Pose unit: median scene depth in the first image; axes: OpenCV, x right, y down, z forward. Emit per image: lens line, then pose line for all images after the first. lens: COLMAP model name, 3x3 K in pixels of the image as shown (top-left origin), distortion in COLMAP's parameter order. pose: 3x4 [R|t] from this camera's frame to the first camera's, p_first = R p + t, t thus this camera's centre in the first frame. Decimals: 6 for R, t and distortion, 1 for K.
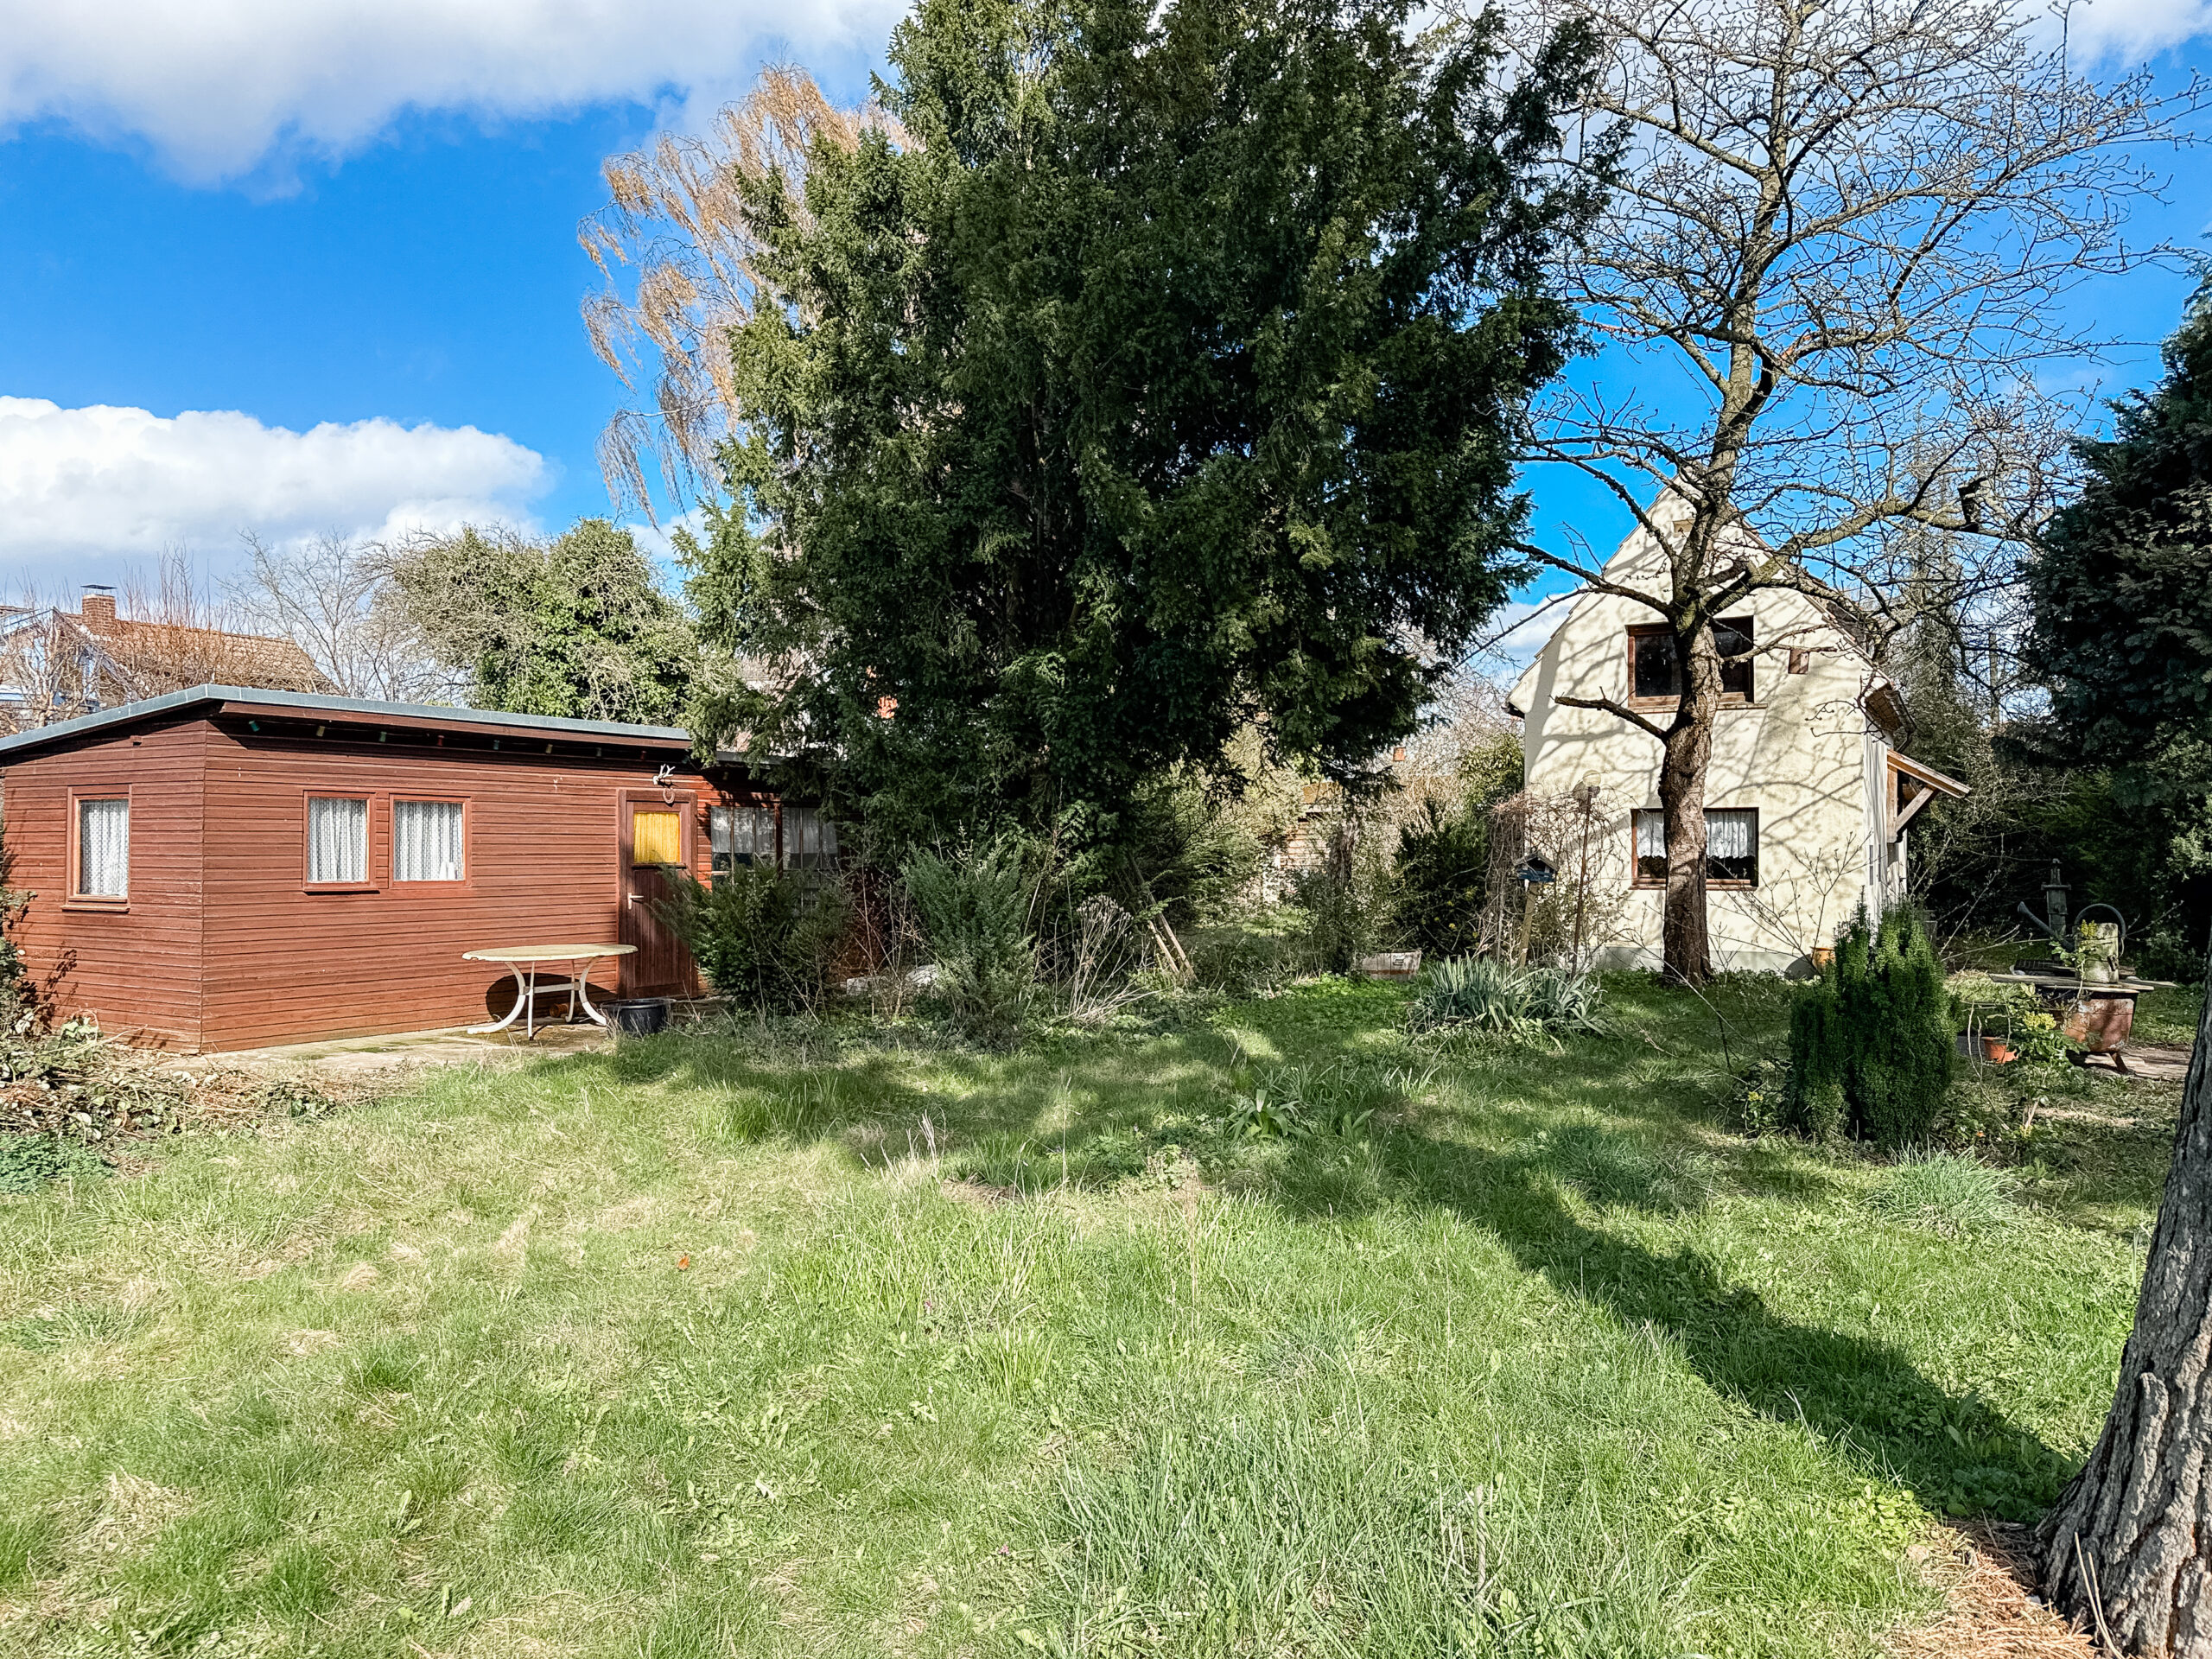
lens RADIAL K [[1556.3, 0, 1116.1], [0, 1556.3, 847.7], [0, 0, 1]] dist [0.048523, -0.053464]
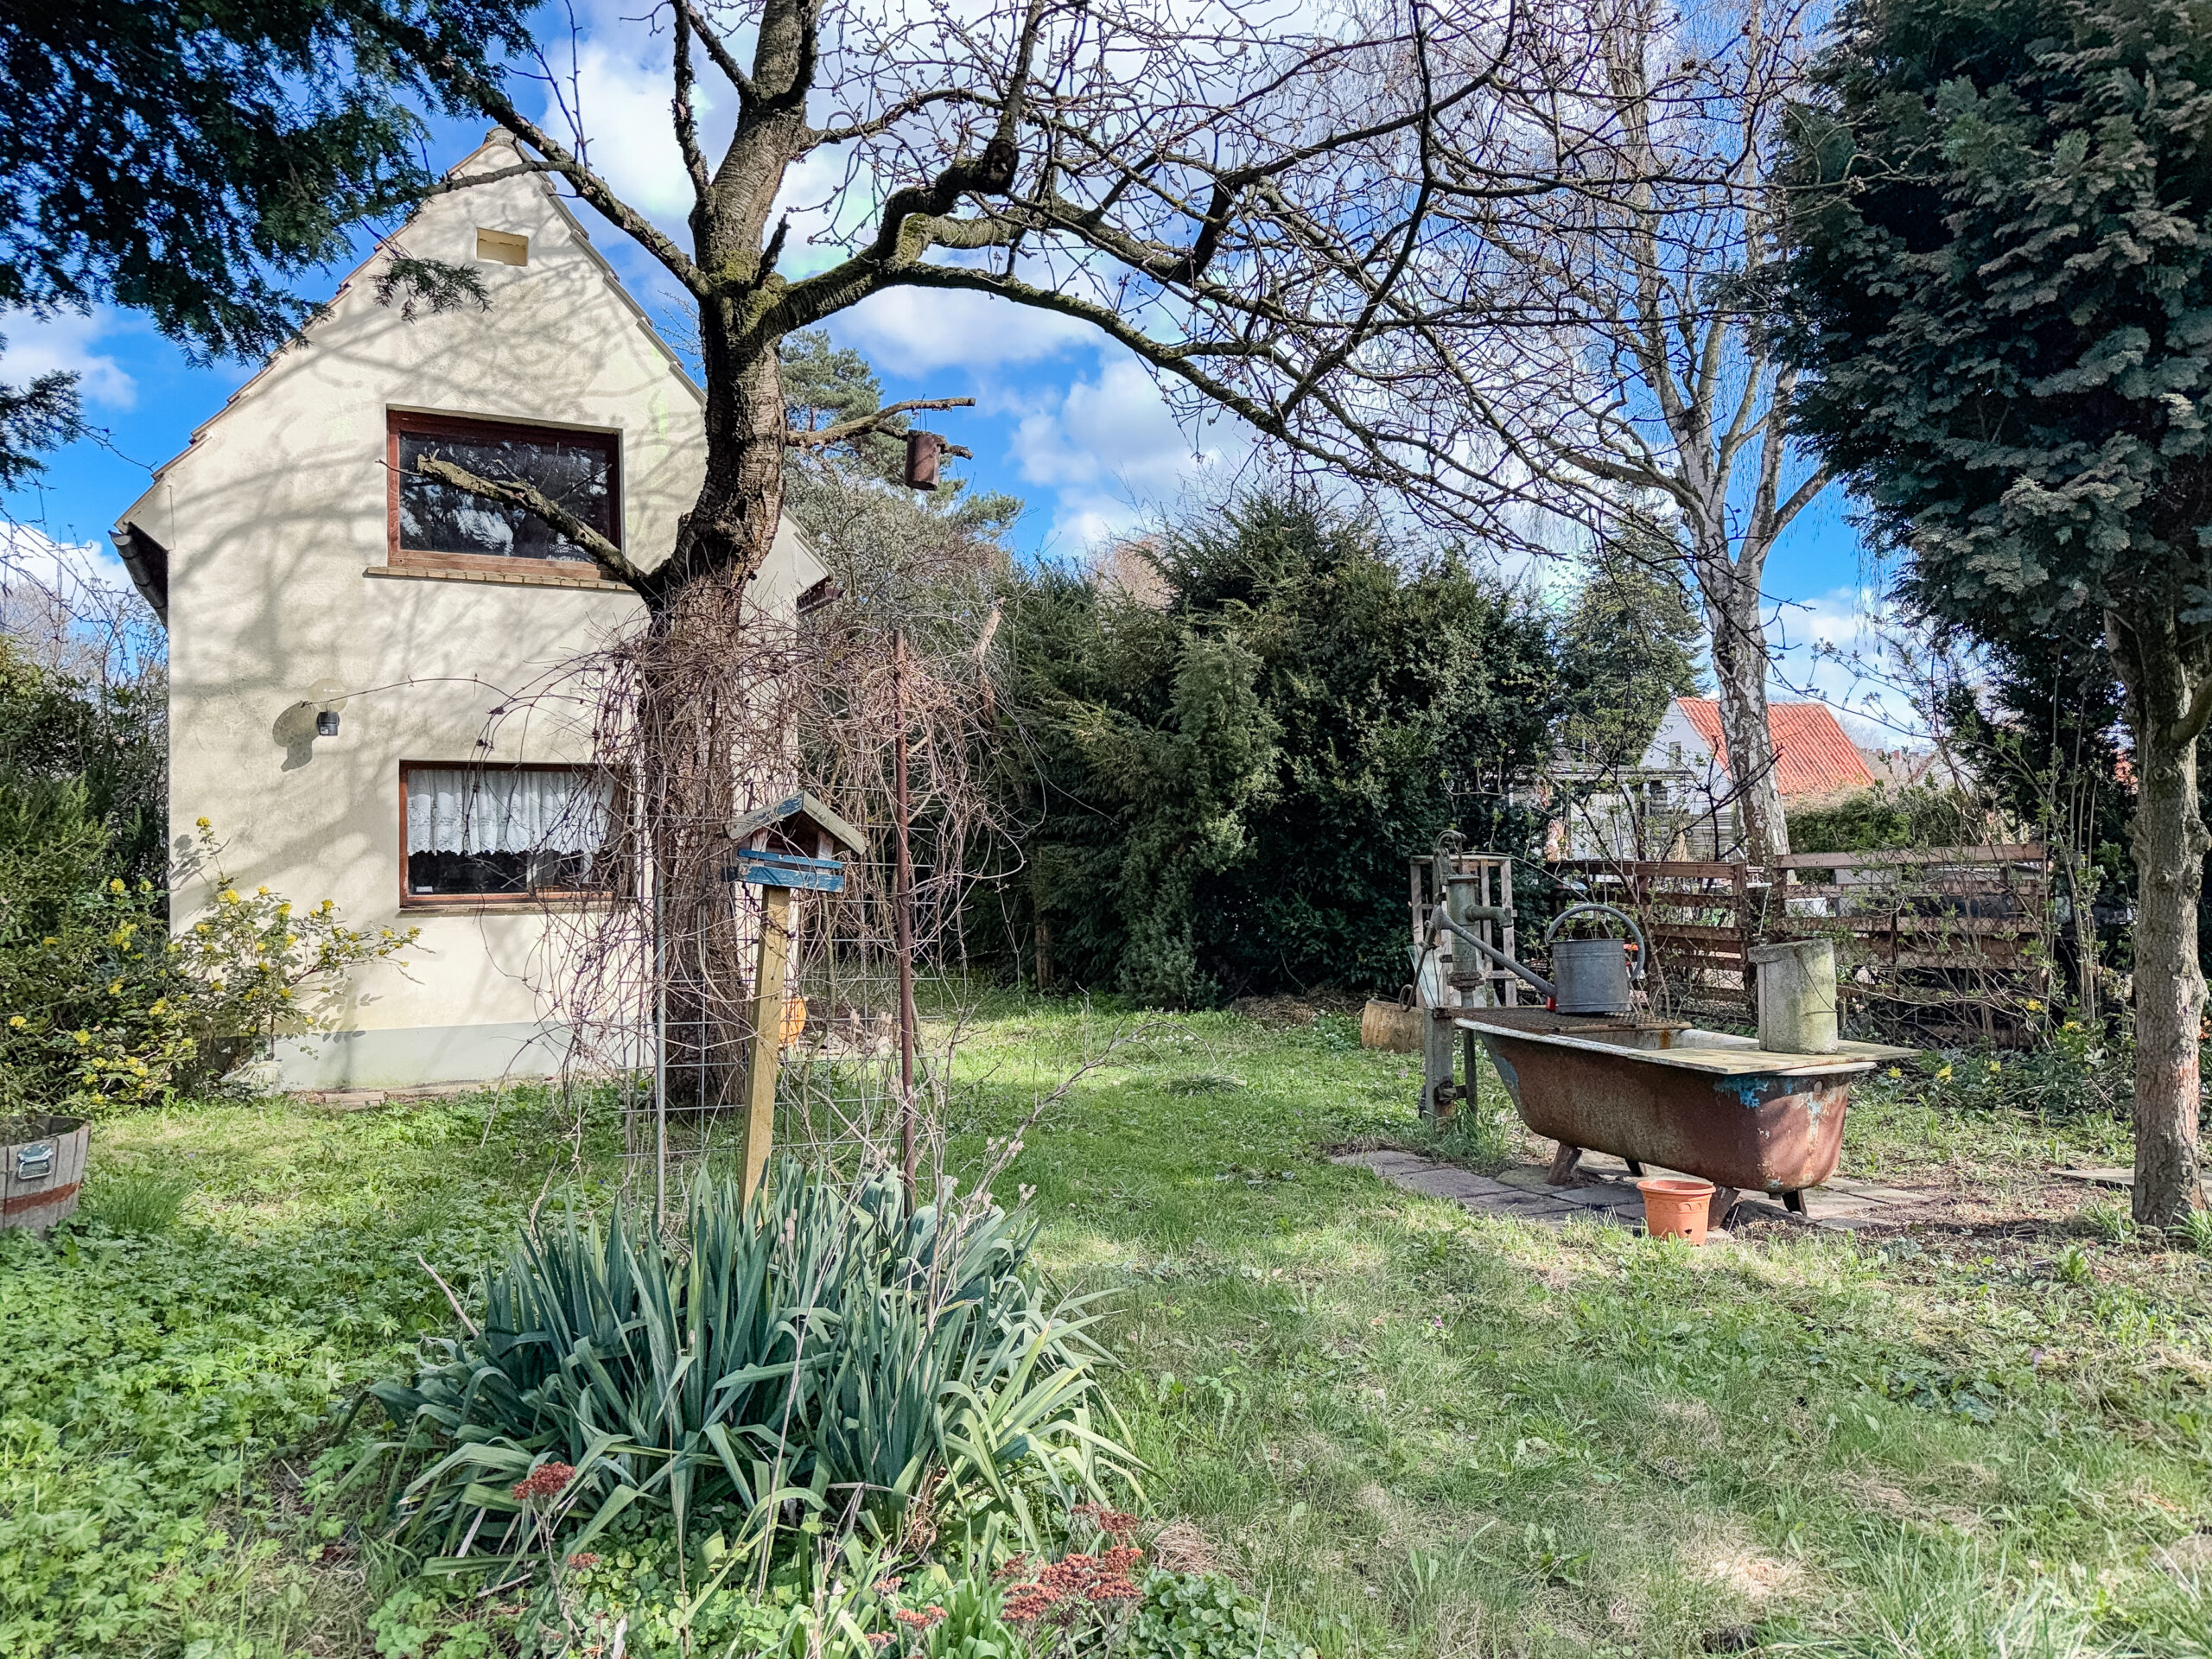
lens RADIAL K [[1556.3, 0, 1116.1], [0, 1556.3, 847.7], [0, 0, 1]] dist [0.048523, -0.053464]
pose [[0.554946, 0.001387, 0.831885, 0.037054], [0.011808, 0.999885, -0.009544, 0.014394], [-0.831803, 0.015119, 0.554865, 0.625152]]
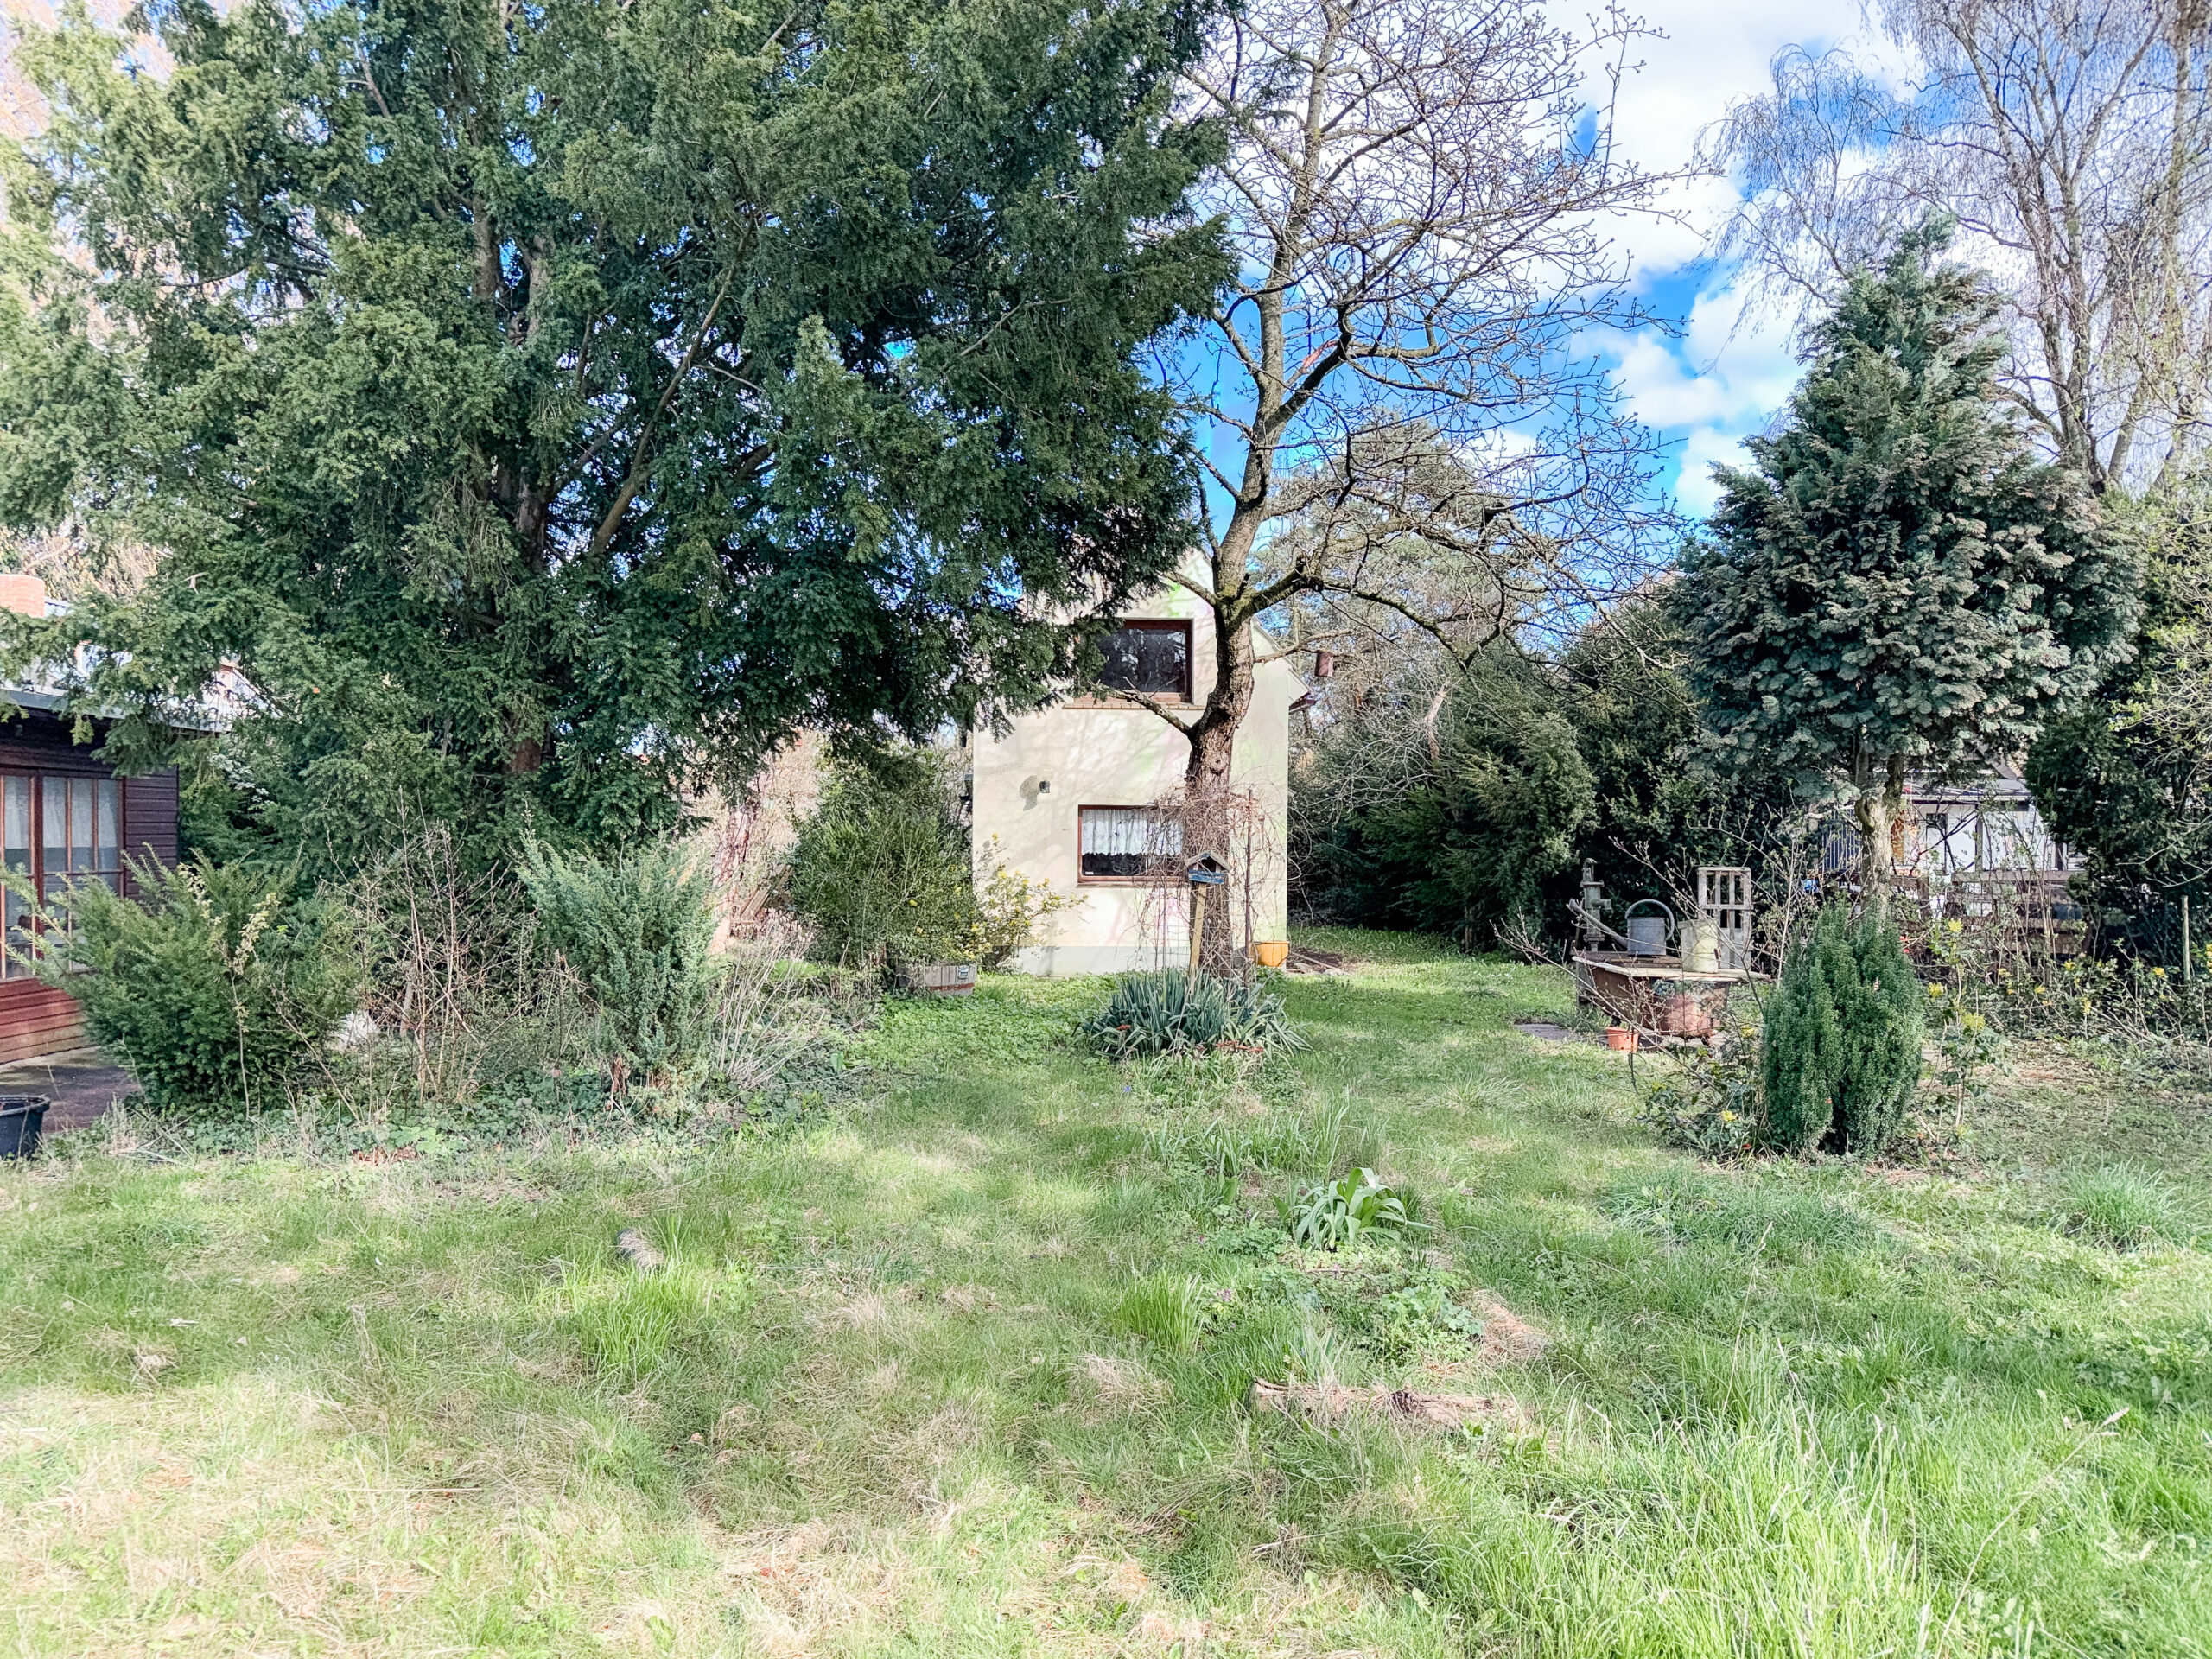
lens RADIAL K [[1544.2, 0, 1106.0], [0, 1544.2, 829.5], [0, 0, 1]] dist [0.039080, 0.000134]
pose [[0.833941, 0.008331, 0.551791, -0.226247], [-0.004669, 0.999957, -0.008040, -0.001555], [-0.551834, 0.004129, 0.833944, 0.226776]]
